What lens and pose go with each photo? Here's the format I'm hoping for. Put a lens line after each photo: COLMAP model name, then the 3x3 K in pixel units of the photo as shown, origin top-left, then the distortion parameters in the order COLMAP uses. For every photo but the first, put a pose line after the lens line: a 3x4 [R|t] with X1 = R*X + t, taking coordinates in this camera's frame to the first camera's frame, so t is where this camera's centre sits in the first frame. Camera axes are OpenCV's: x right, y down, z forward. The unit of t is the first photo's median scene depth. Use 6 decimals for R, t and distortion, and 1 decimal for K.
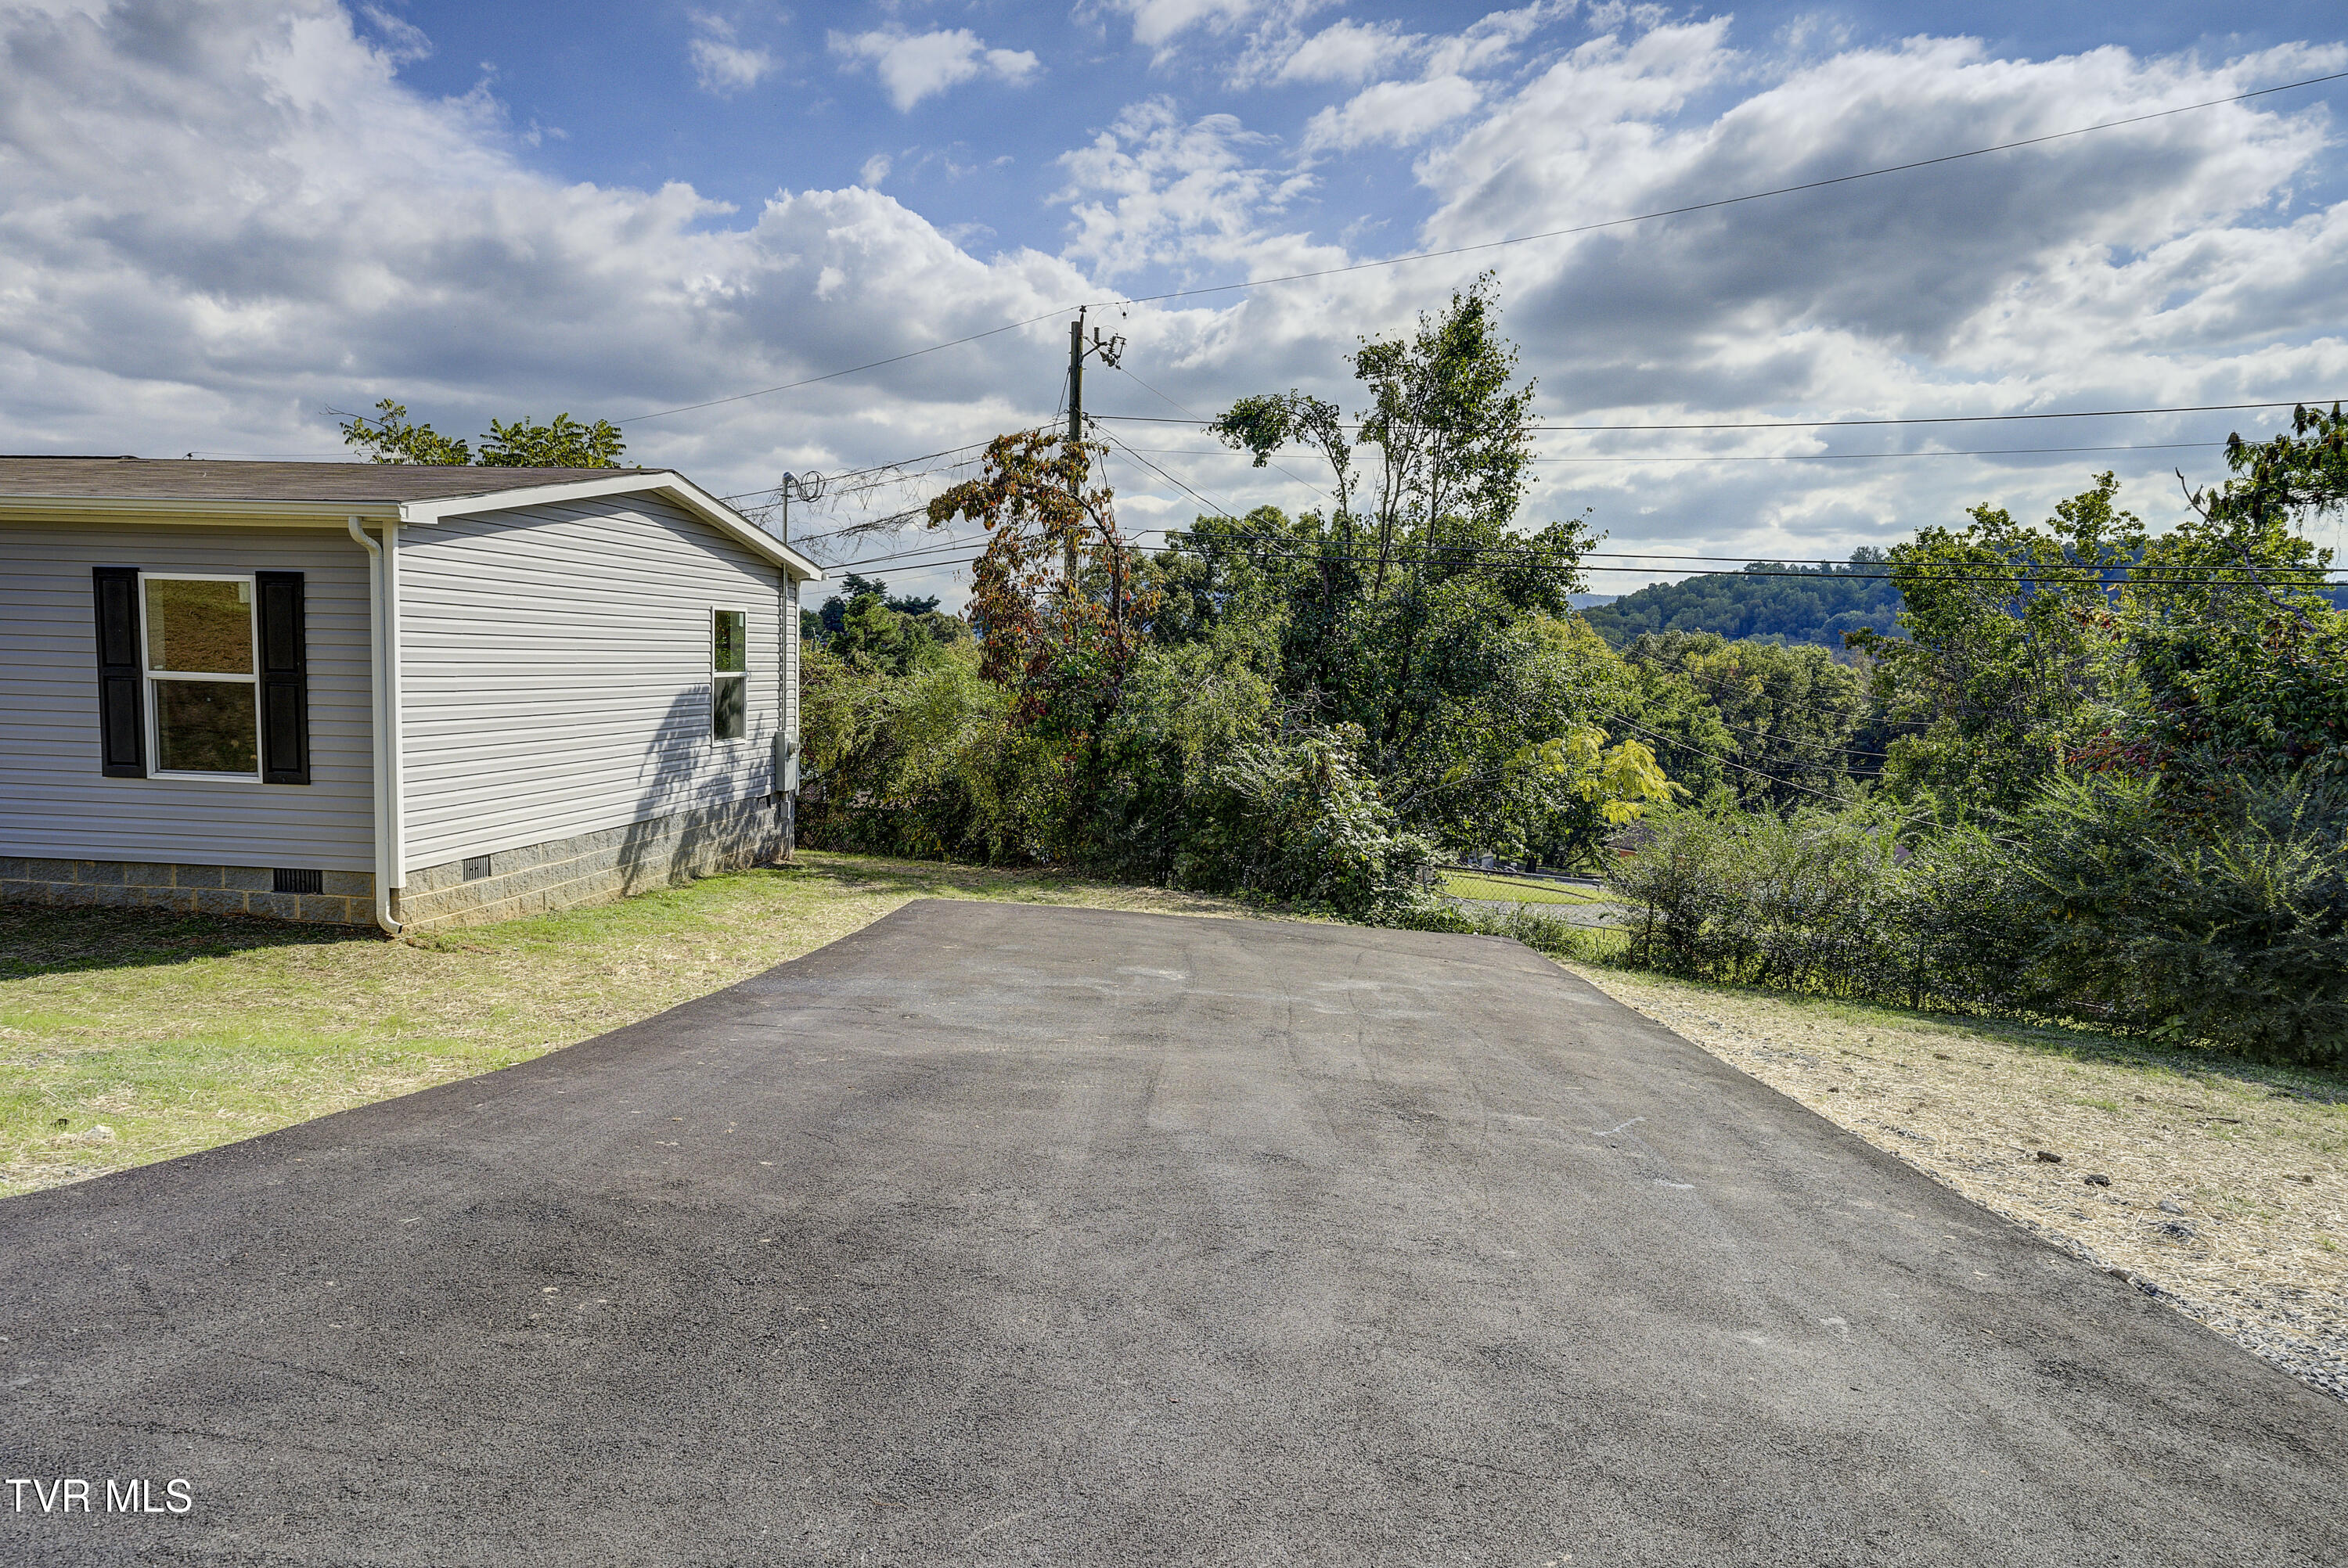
lens RADIAL K [[1604.7, 0, 1196.9], [0, 1604.7, 813.7], [0, 0, 1]] dist [0.037620, -0.001808]
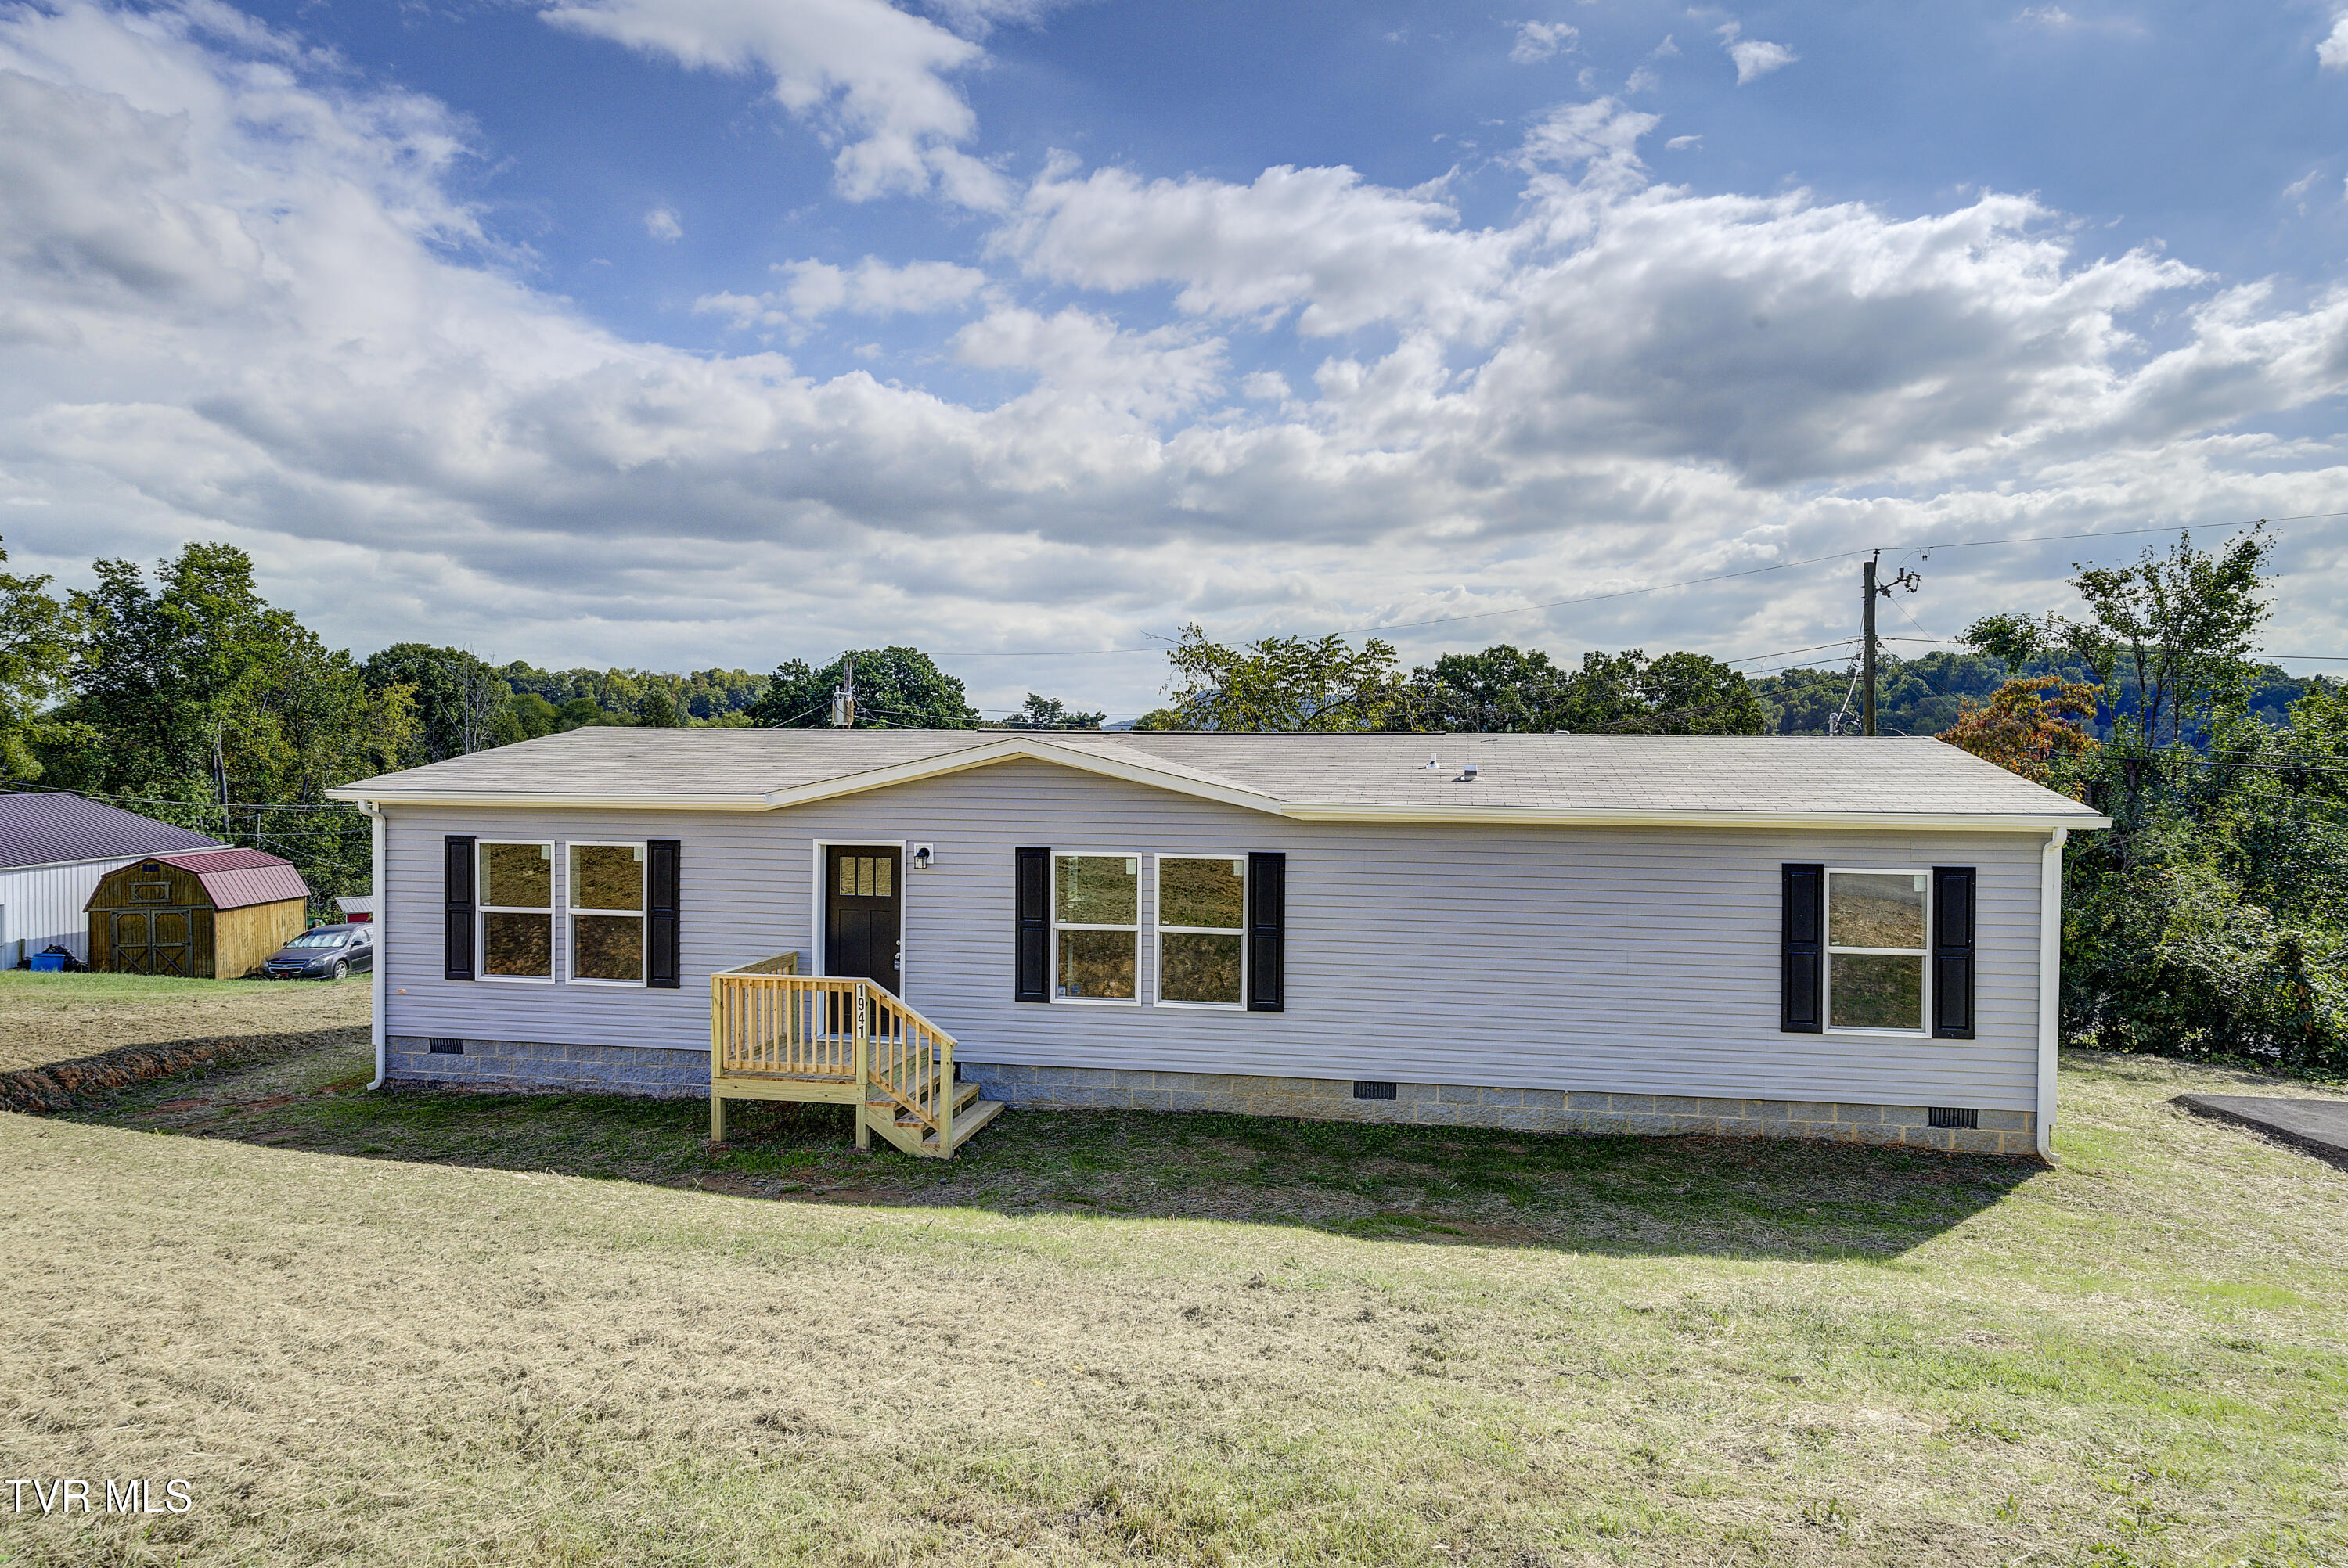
lens RADIAL K [[1440.5, 0, 1174.0], [0, 1440.5, 784.0], [0, 0, 1]] dist [0.001514, 0.000445]
pose [[0.999602, -0.016738, -0.022693, -0.879148], [0.015030, 0.997188, -0.073423, -0.108856], [0.023858, 0.073053, 0.997043, -0.085789]]
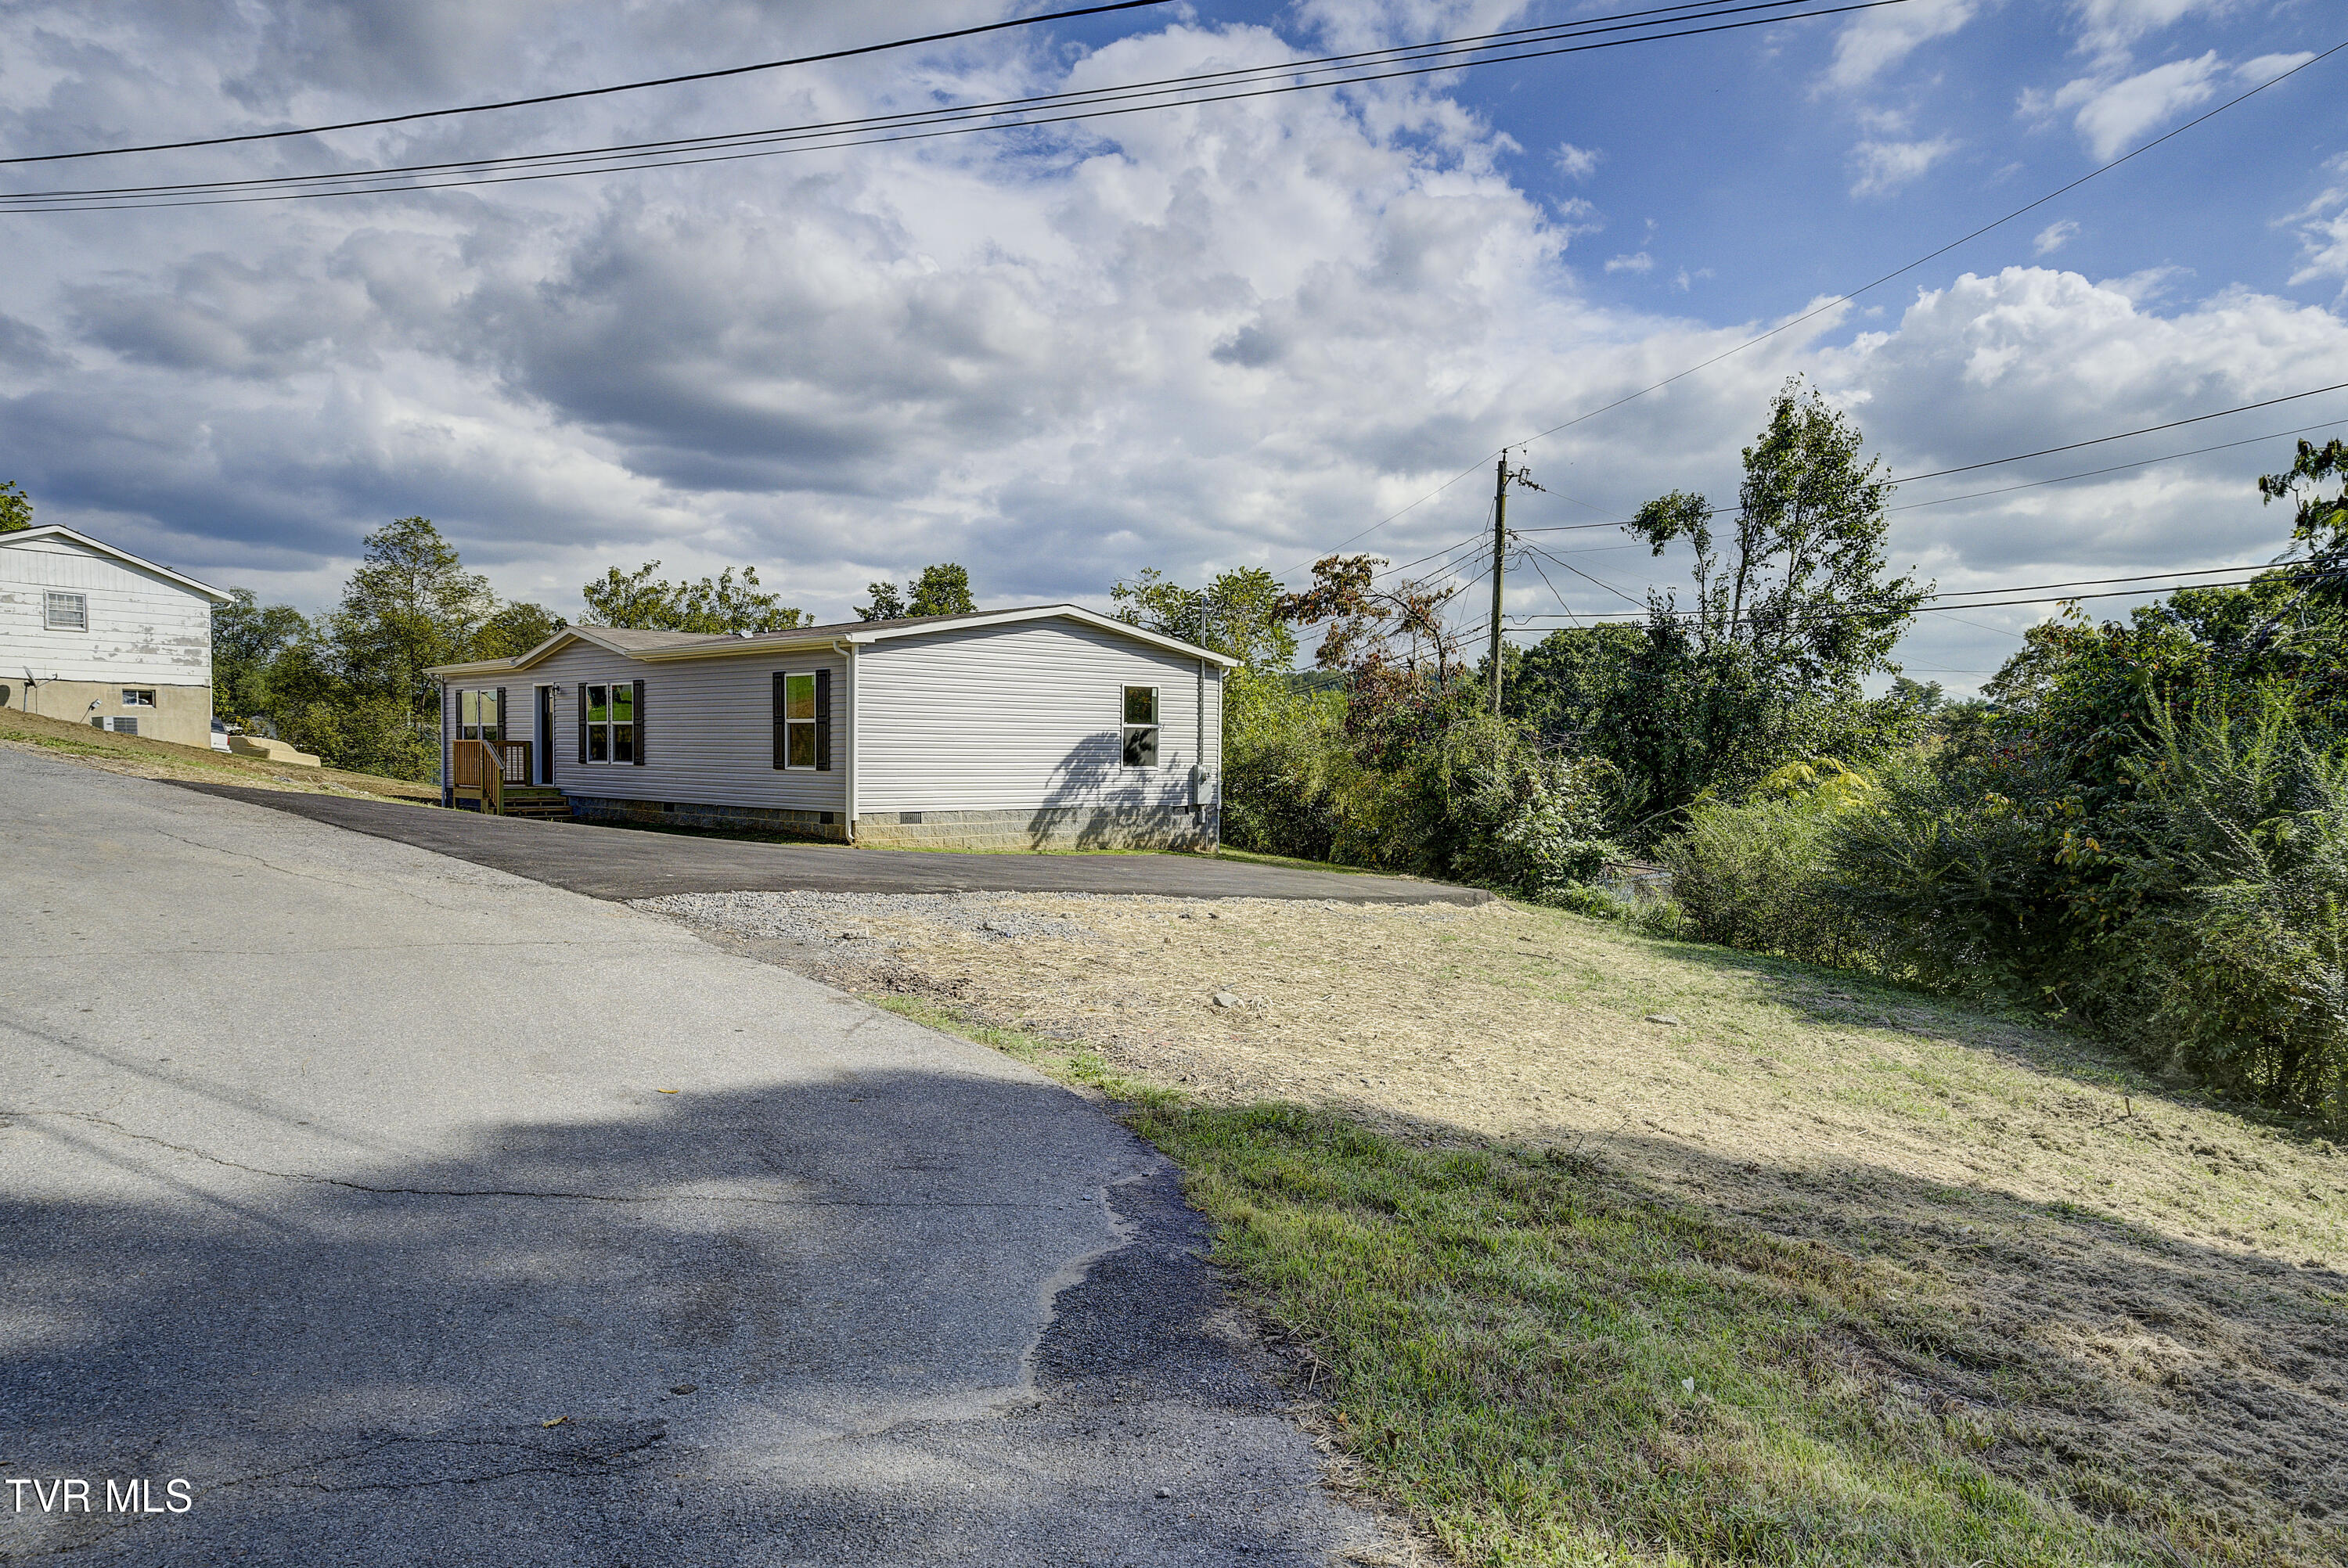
lens RADIAL K [[1611.6, 0, 1172.3], [0, 1611.6, 841.1], [0, 0, 1]] dist [0.035187, -0.000540]
pose [[0.784166, 0.012968, -0.620415, 0.851589], [-0.047503, 0.998102, -0.039179, 0.103958], [0.618730, 0.060195, 0.783294, -0.270862]]
